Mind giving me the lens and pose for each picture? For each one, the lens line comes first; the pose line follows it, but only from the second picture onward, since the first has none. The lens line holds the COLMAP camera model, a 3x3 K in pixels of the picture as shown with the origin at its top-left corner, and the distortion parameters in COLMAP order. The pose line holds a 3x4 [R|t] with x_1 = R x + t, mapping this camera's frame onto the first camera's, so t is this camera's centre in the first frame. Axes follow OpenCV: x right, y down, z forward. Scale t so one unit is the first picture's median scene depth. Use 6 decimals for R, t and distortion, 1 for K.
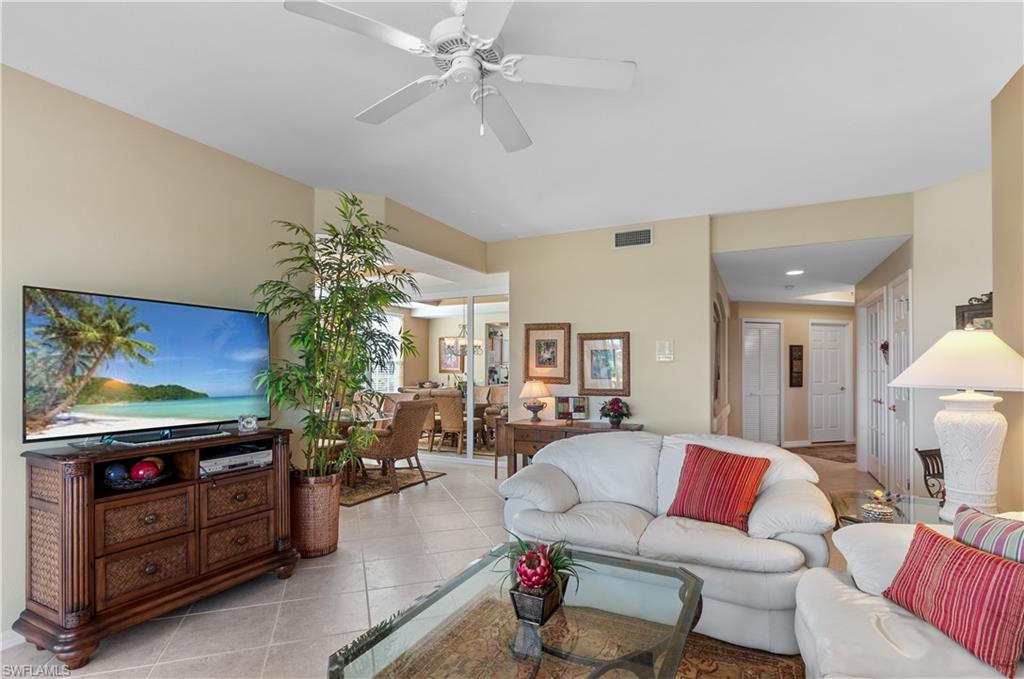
lens RADIAL K [[506.3, 0, 512.6], [0, 506.3, 364.0], [0, 0, 1]] dist [0.000843, 0.000138]
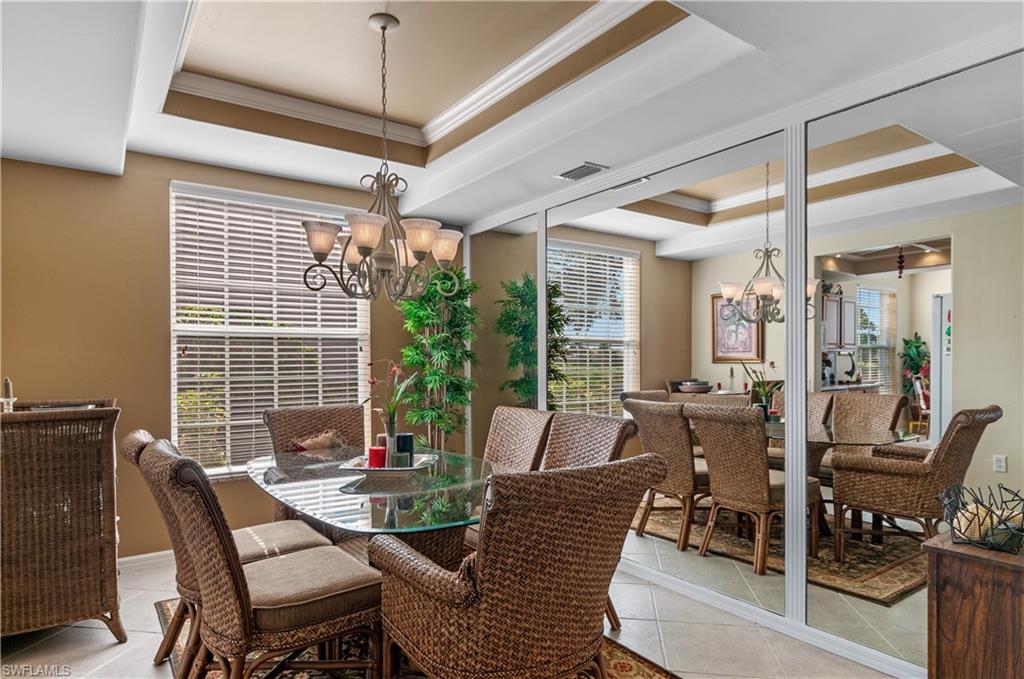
lens RADIAL K [[583.4, 0, 509.0], [0, 583.4, 360.6], [0, 0, 1]] dist [0.003571, 0.000446]
pose [[0.879290, -0.005067, -0.476259, -0.050091], [0.008091, 0.999958, 0.004300, 0.012315], [0.476217, -0.007634, 0.879295, 0.433579]]
